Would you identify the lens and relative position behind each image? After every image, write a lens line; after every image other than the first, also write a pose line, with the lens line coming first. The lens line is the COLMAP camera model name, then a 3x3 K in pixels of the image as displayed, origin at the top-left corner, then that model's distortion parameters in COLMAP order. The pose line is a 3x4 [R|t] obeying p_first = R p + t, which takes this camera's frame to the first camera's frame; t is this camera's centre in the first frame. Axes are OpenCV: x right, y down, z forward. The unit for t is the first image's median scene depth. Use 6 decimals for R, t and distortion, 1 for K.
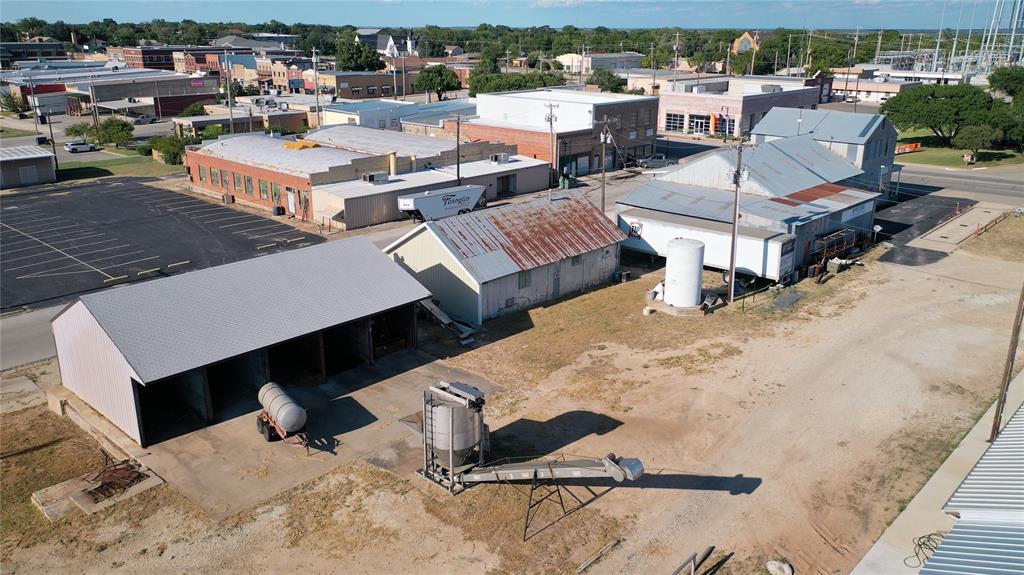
lens RADIAL K [[794.7, 0, 512.0], [0, 794.7, 287.5], [0, 0, 1]] dist [0.003522, -0.004068]
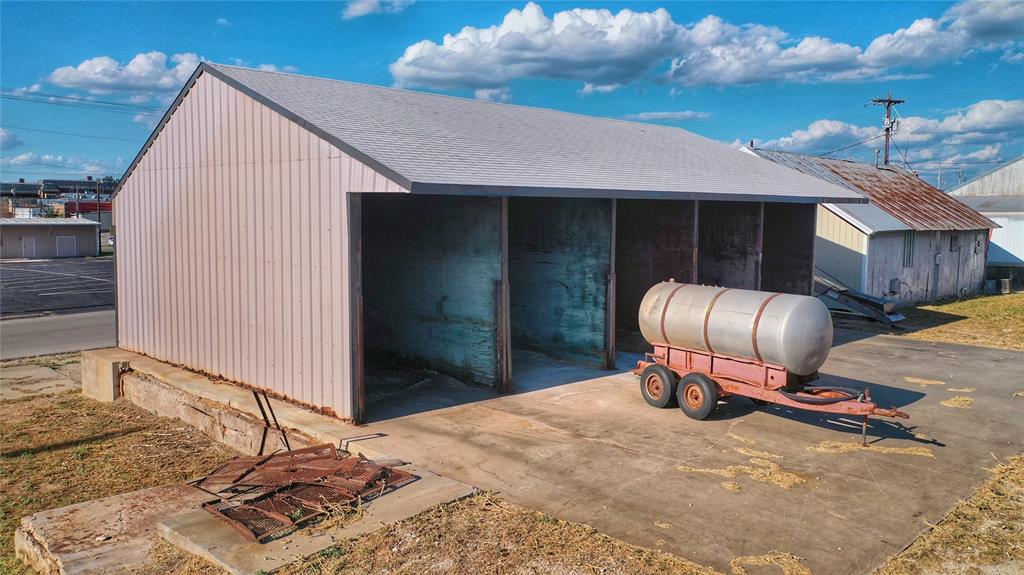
lens RADIAL K [[794.7, 0, 512.0], [0, 794.7, 287.5], [0, 0, 1]] dist [0.003522, -0.004068]
pose [[0.999768, 0.001015, -0.021507, -0.392281], [-0.005765, 0.975037, -0.221968, 0.221596], [0.020745, 0.222040, 0.974817, 0.658439]]
